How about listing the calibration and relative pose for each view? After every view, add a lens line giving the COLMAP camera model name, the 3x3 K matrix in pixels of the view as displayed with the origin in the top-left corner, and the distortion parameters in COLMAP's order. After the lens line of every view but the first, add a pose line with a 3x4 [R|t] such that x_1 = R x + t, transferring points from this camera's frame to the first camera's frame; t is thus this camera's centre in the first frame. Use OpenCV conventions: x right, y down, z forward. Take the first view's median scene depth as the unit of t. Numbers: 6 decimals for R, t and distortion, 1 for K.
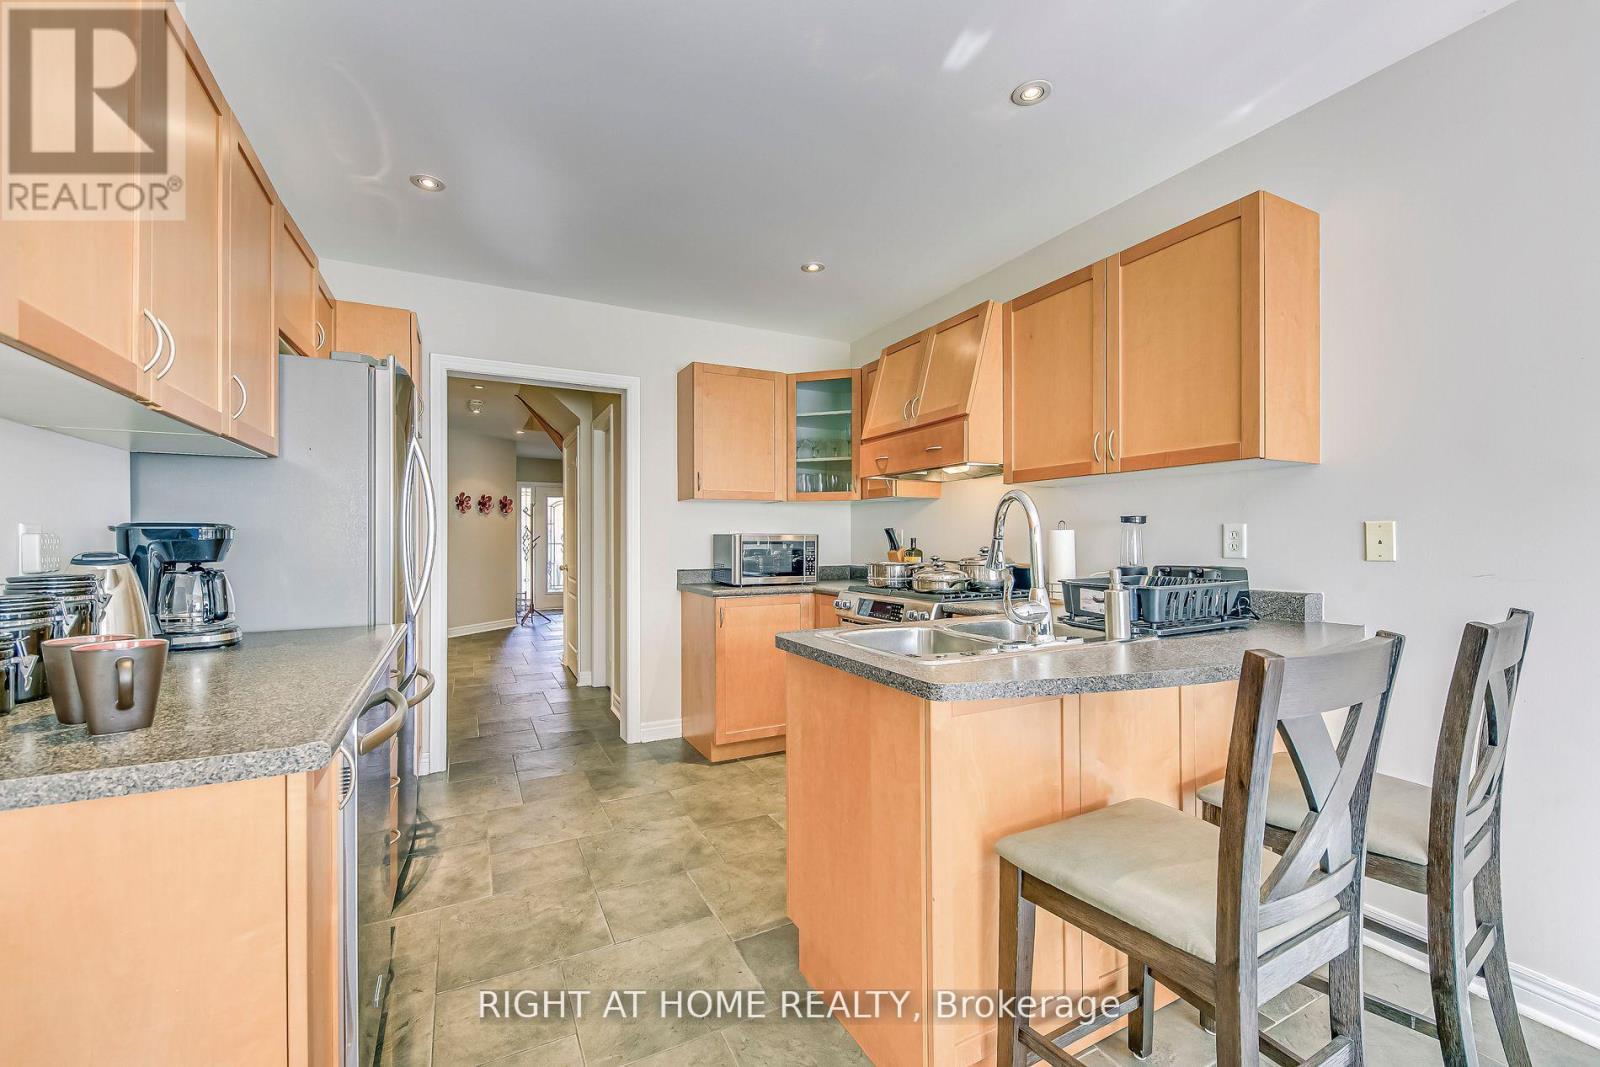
lens RADIAL K [[627.1, 0, 796.3], [0, 627.1, 537.8], [0, 0, 1]] dist [-0.000275, 0.000026]
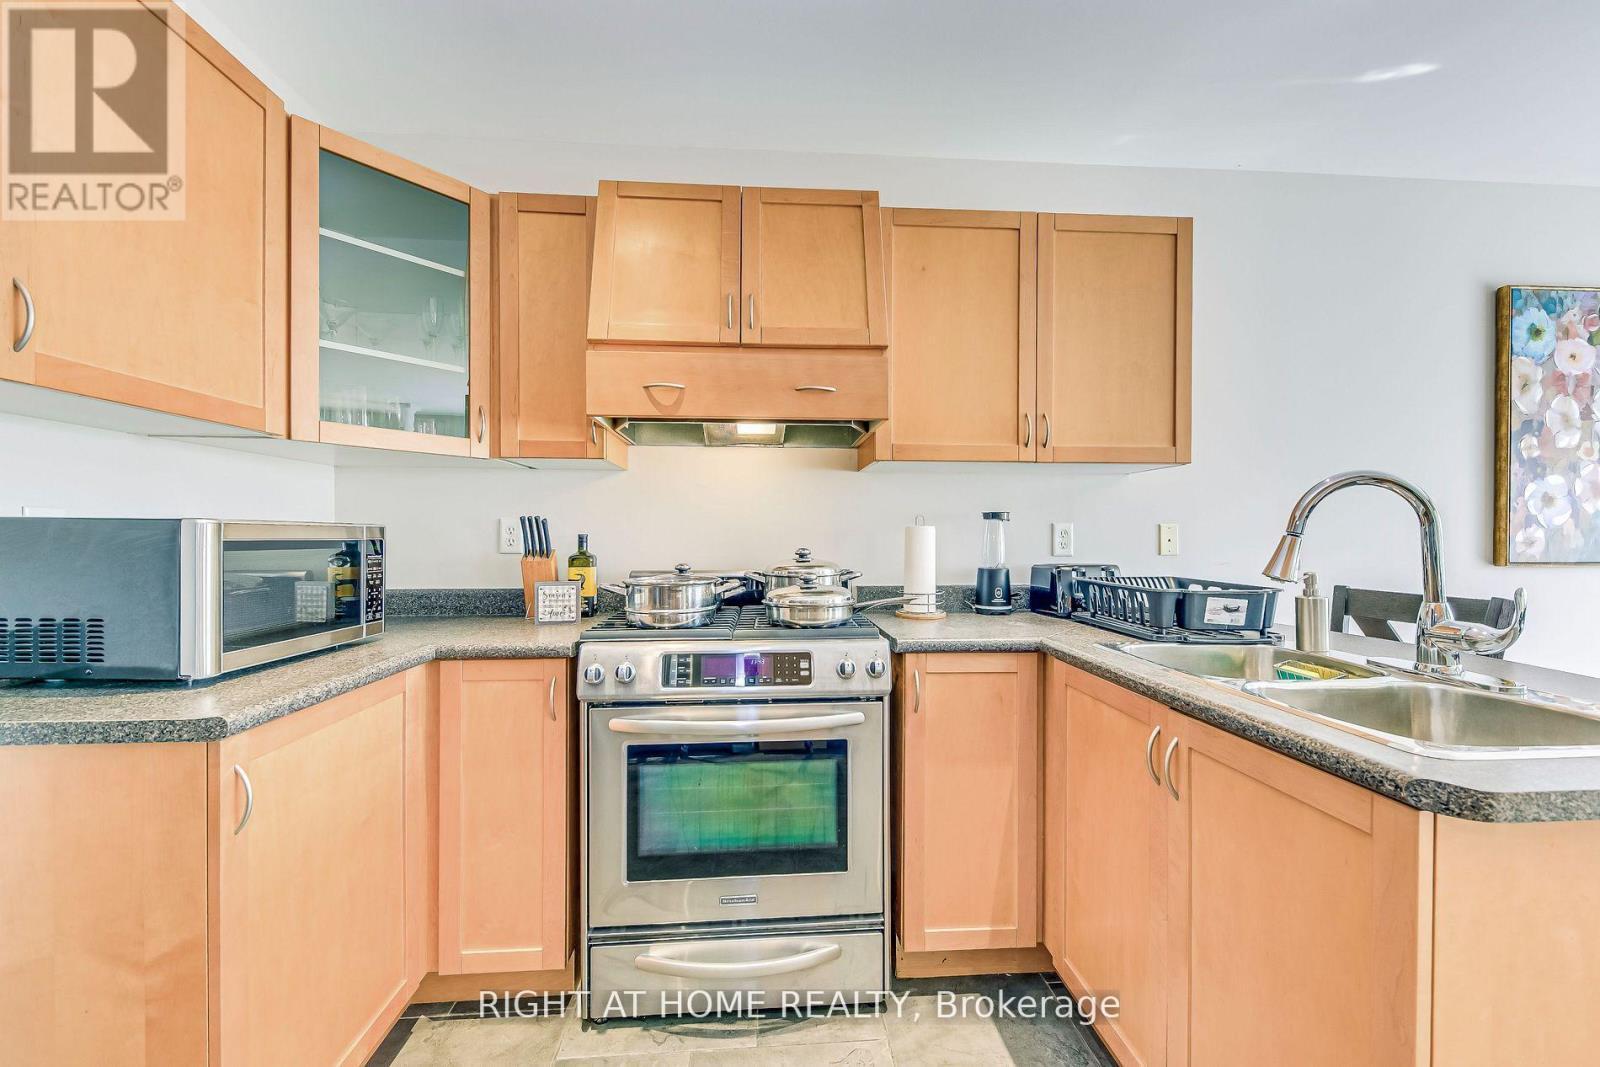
lens RADIAL K [[627.1, 0, 801.7], [0, 627.1, 537.3], [0, 0, 1]] dist [-0.000275, 0.000026]
pose [[0.401420, 0.002362, 0.915891, -0.288897], [-0.004800, 0.999988, -0.000475, 0.002179], [-0.915881, -0.004206, 0.401427, 0.643766]]
